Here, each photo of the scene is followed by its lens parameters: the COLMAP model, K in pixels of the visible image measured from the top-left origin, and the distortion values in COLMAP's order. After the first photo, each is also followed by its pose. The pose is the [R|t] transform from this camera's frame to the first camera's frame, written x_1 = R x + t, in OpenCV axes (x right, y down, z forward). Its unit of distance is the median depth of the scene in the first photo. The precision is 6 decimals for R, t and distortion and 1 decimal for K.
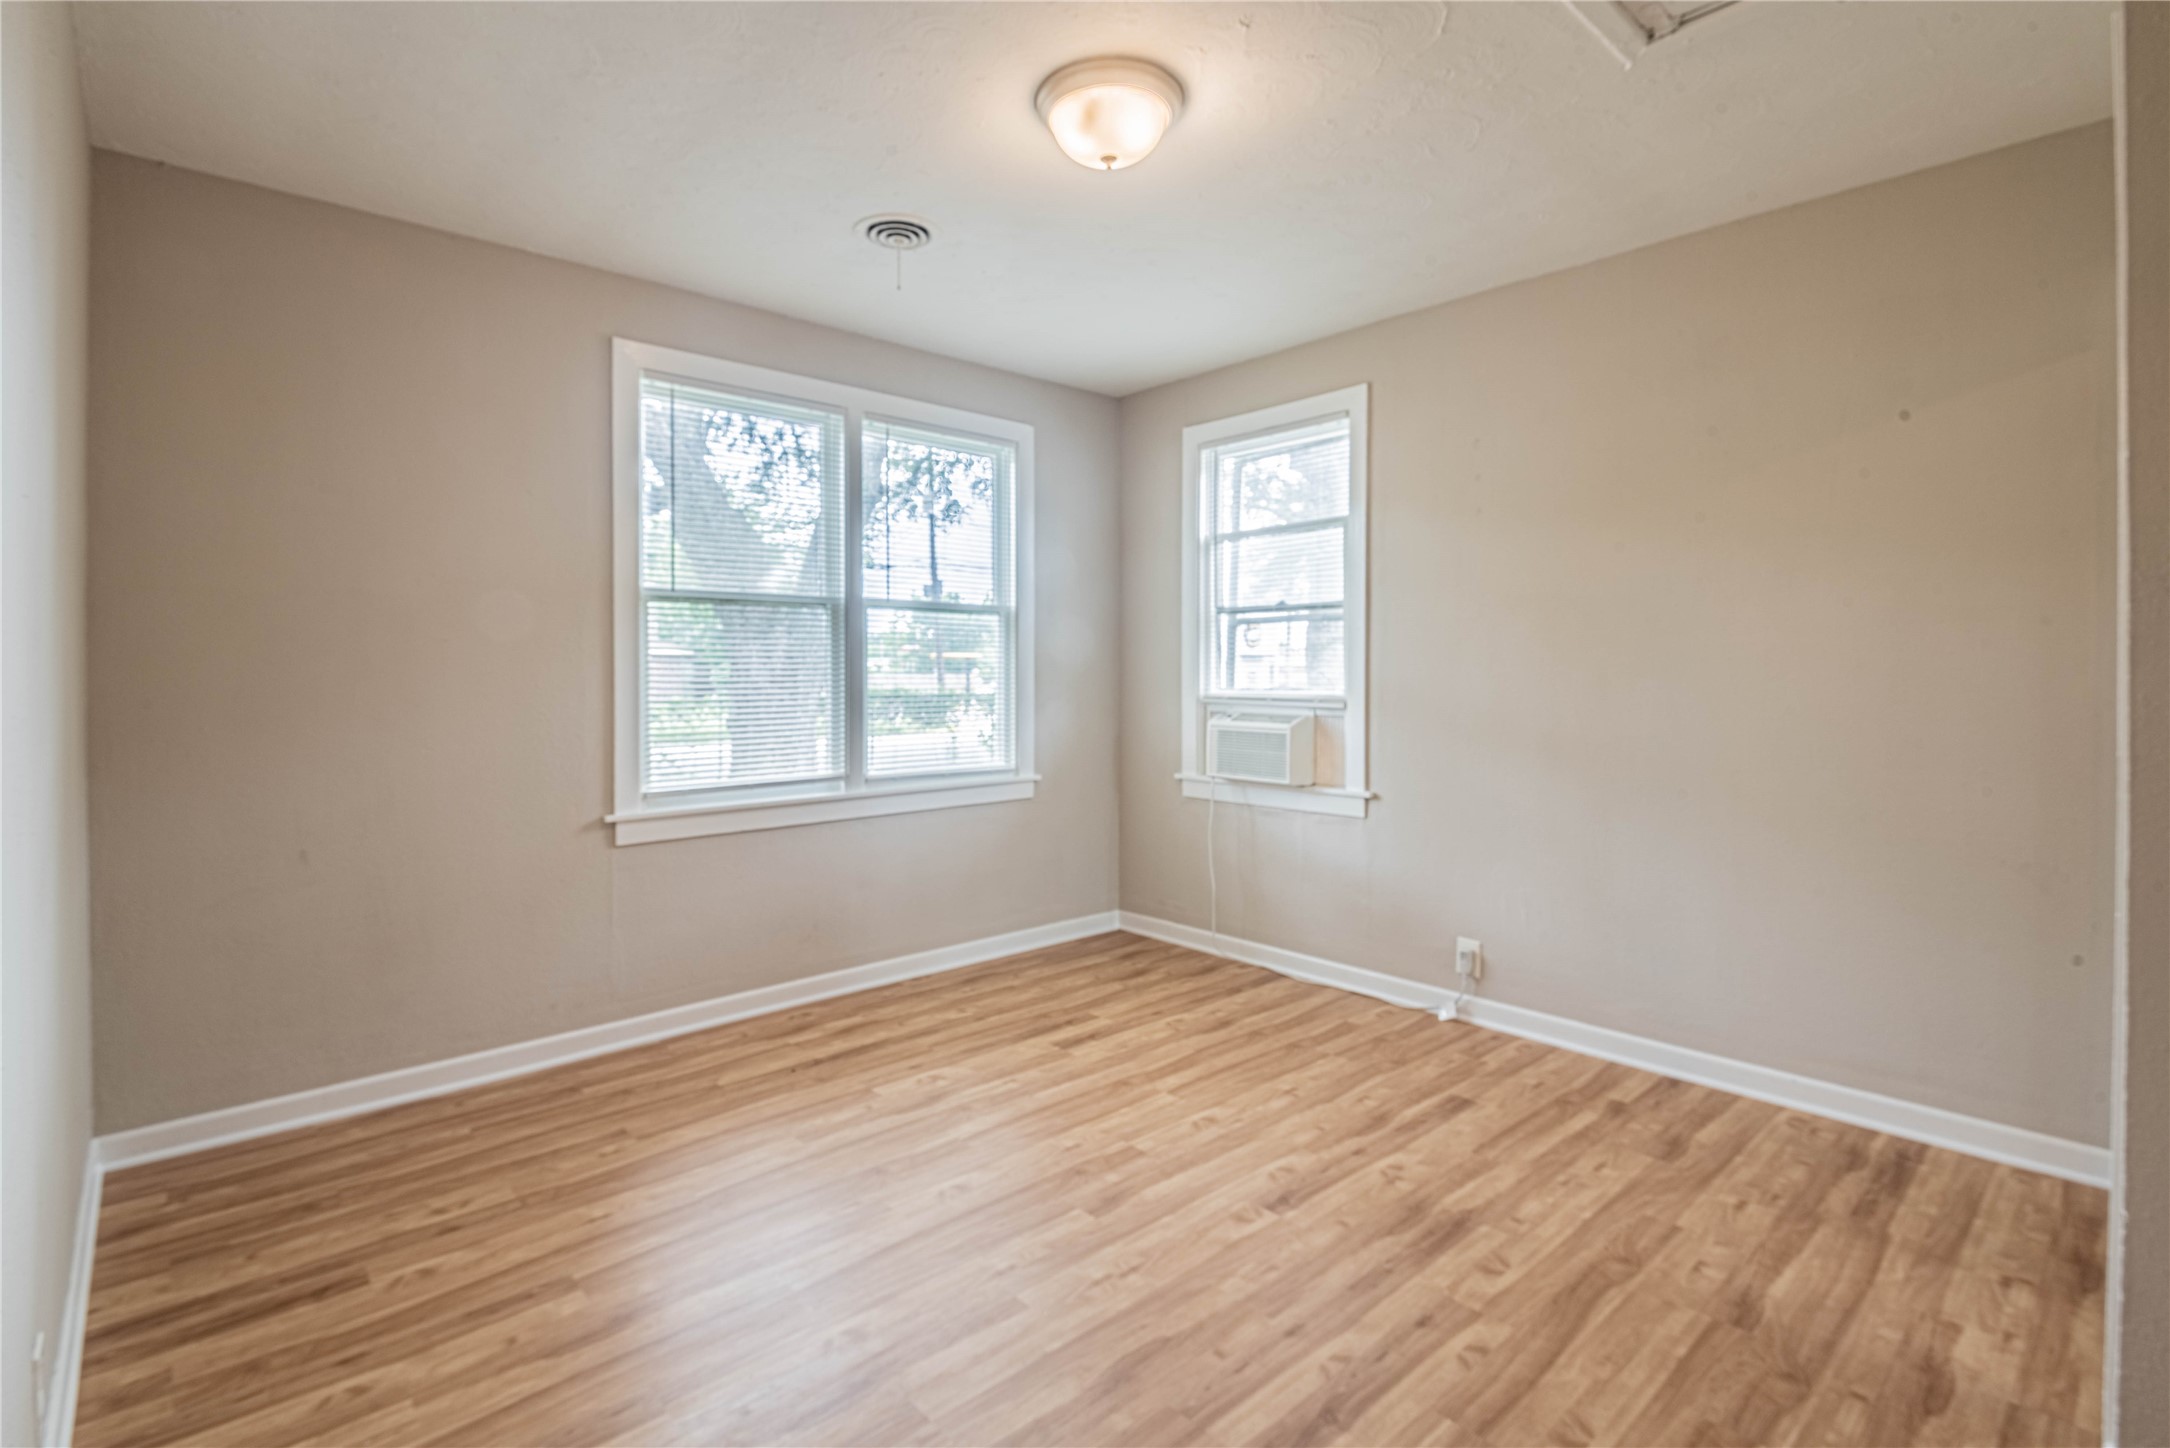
lens RADIAL K [[1014.6, 0, 1081.7], [0, 1014.6, 690.9], [0, 0, 1]] dist [0.023824, -0.023907]
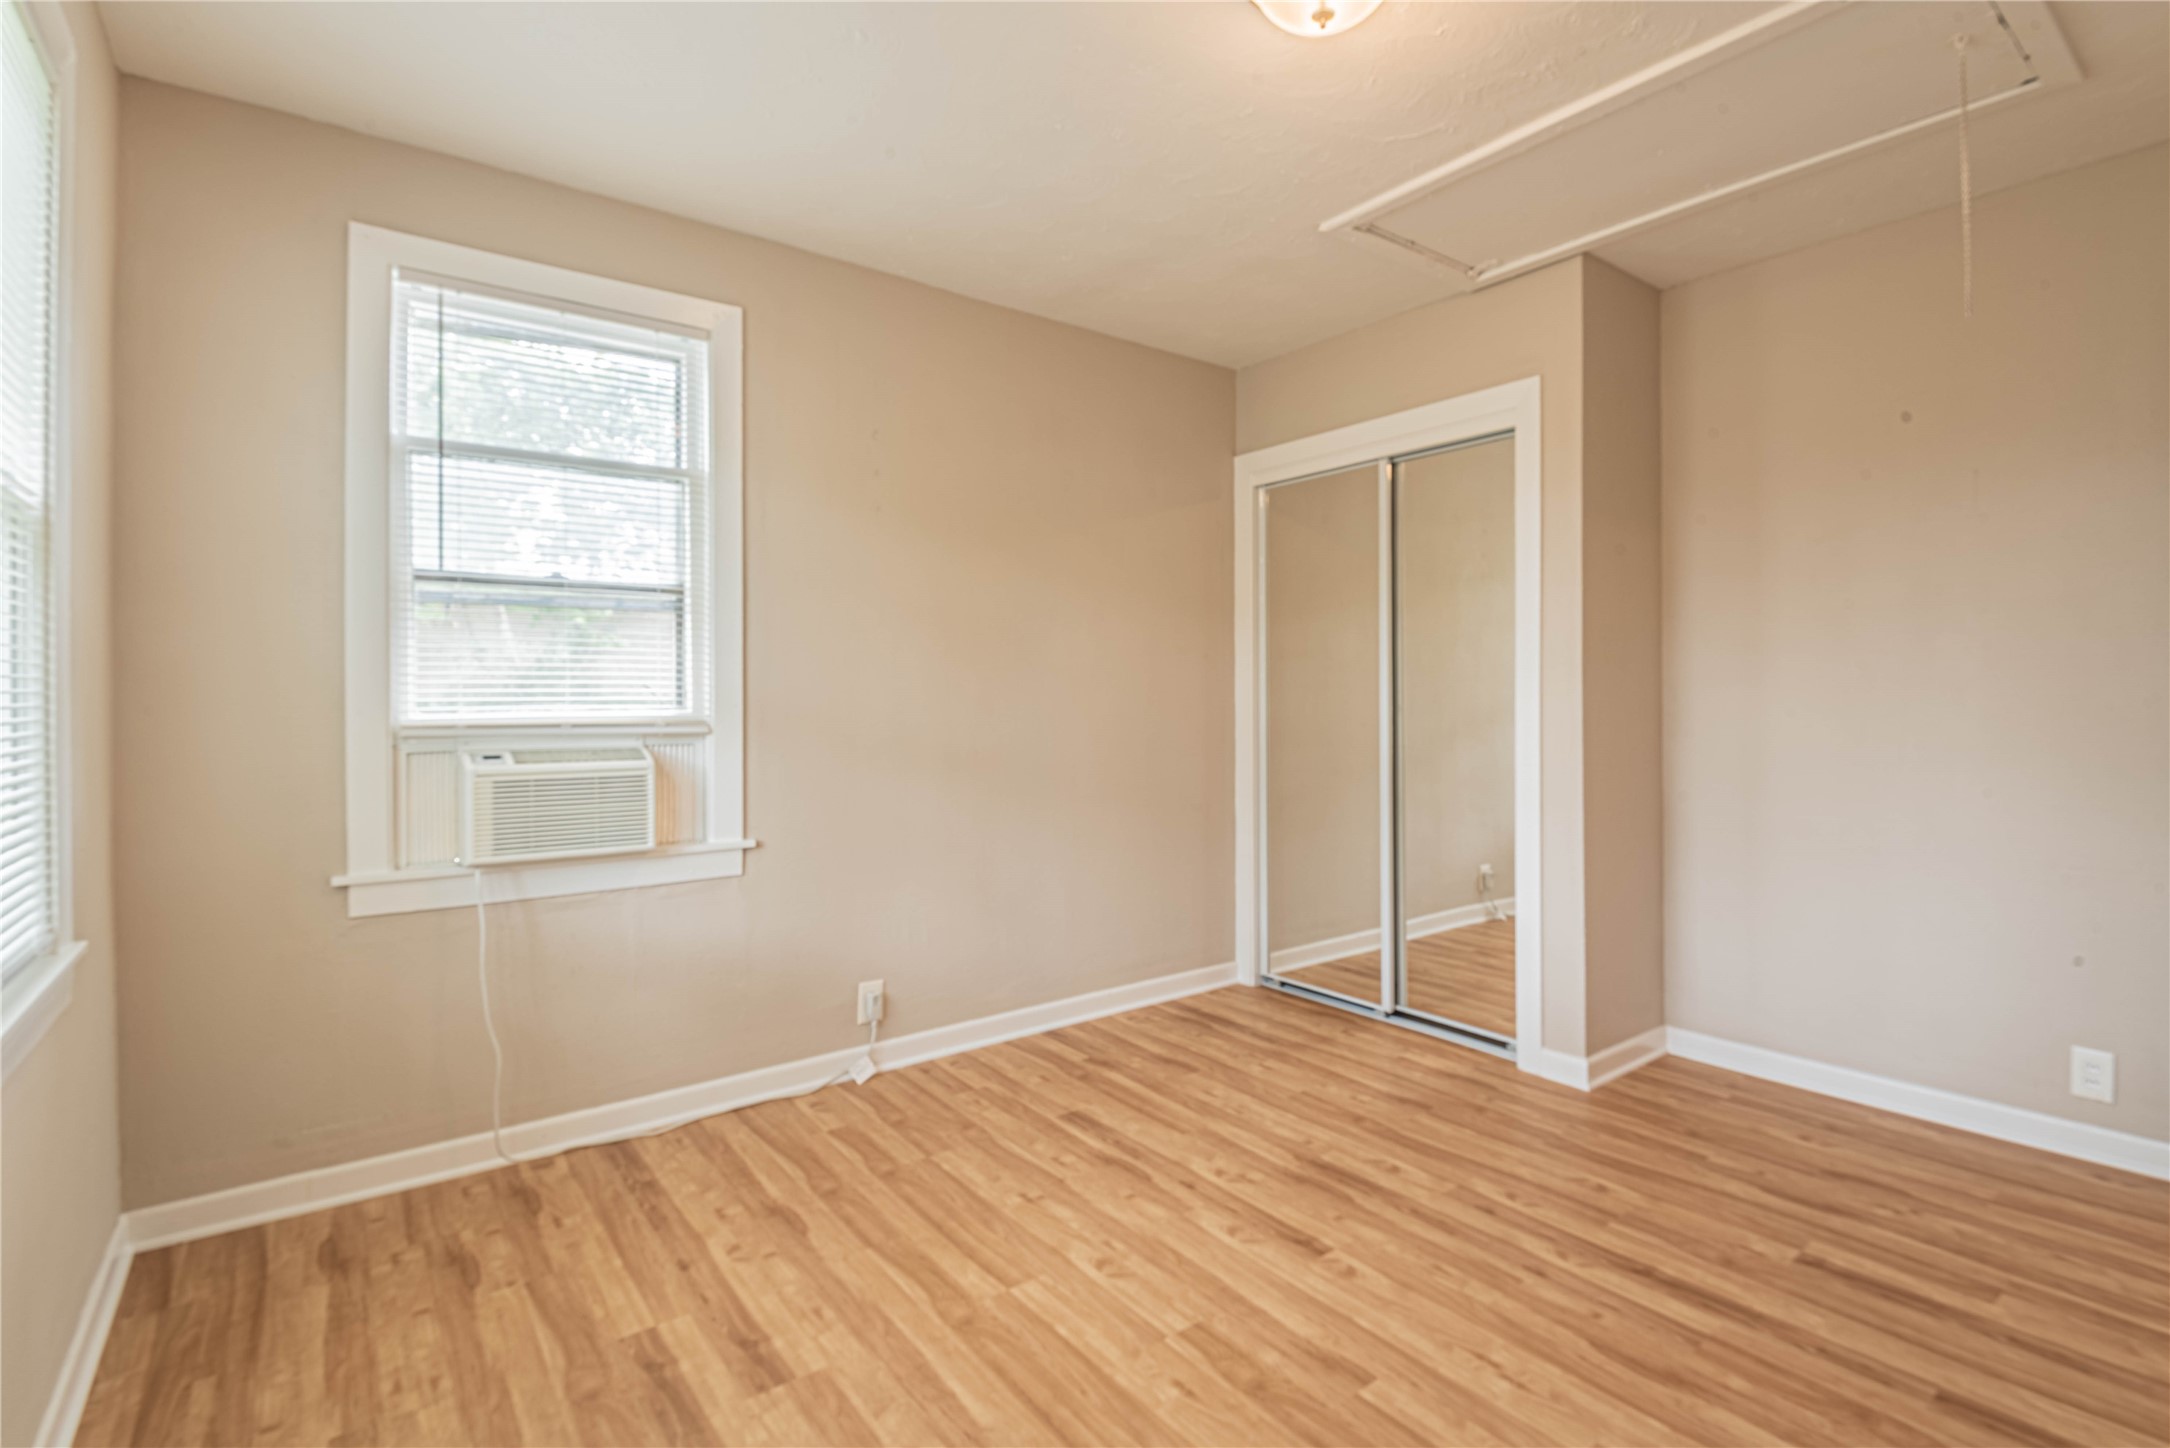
lens RADIAL K [[1014.6, 0, 1081.7], [0, 1014.6, 690.9], [0, 0, 1]] dist [0.023824, -0.023907]
pose [[0.084476, -0.000219, 0.996426, -0.620590], [0.014240, 0.999898, -0.000987, -0.012010], [-0.996324, 0.014273, 0.084470, 0.907027]]
